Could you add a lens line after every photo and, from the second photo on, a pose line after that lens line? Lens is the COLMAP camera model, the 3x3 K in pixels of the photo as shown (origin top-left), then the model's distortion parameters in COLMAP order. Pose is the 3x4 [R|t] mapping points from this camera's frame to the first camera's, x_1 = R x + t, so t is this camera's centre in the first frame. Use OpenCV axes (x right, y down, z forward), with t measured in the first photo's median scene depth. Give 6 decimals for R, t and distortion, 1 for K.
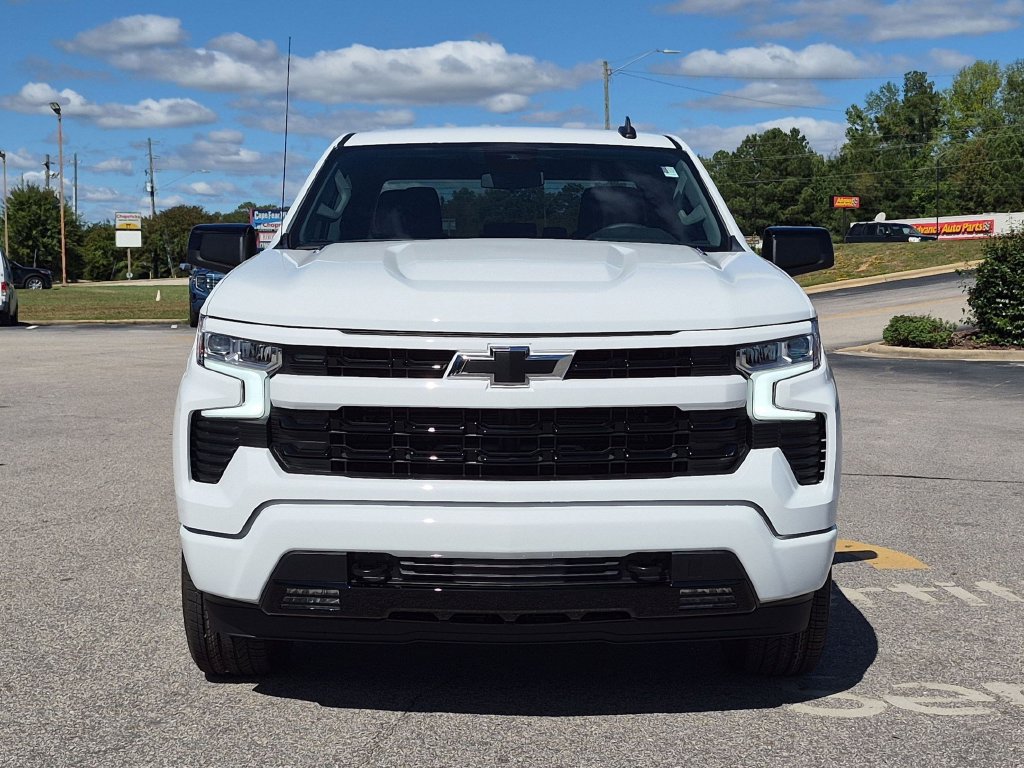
lens RADIAL K [[1603.7, 0, 524.6], [0, 1603.7, 385.5], [0, 0, 1]] dist [0.116124, -0.036950]
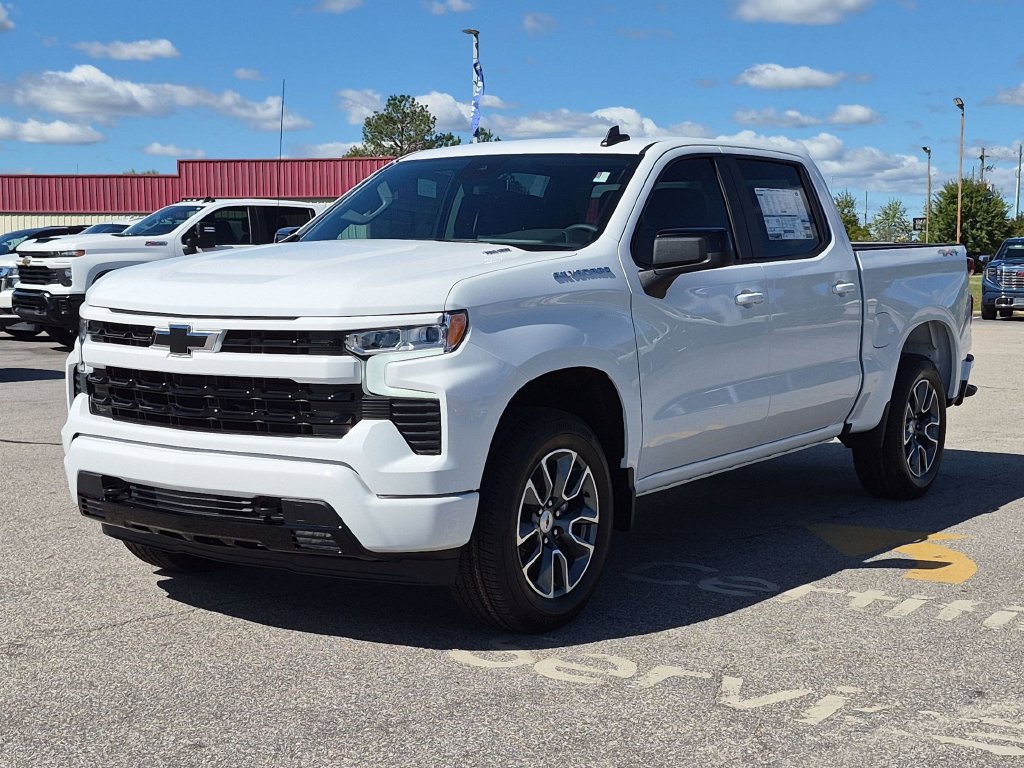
lens RADIAL K [[1587.8, 0, 496.4], [0, 1587.8, 380.3], [0, 0, 1]] dist [0.116167, 0.016400]
pose [[0.801200, 0.052765, -0.596066, 0.901125], [-0.050839, 0.998505, 0.020055, -0.017349], [0.596233, 0.014236, 0.802685, 0.120399]]
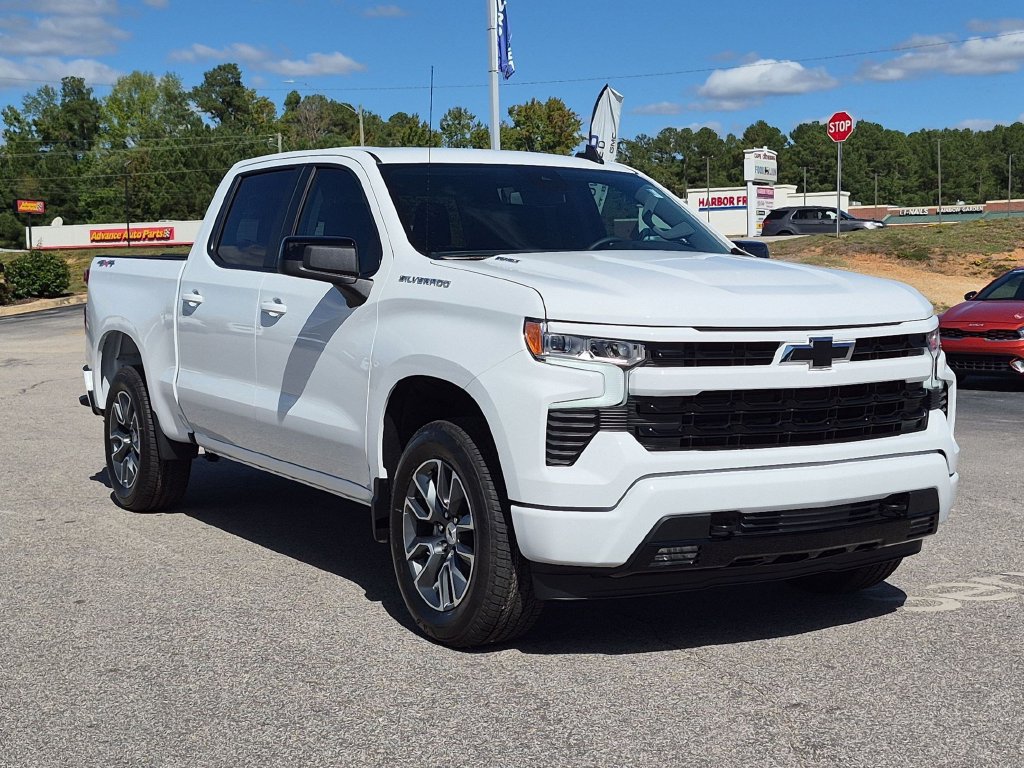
lens RADIAL K [[1603.7, 0, 524.6], [0, 1603.7, 385.5], [0, 0, 1]] dist [0.116124, -0.036950]
pose [[0.851251, -0.043142, 0.522983, -0.817676], [0.044788, 0.998951, 0.009506, -0.008240], [-0.522844, 0.015332, 0.852290, 0.048773]]
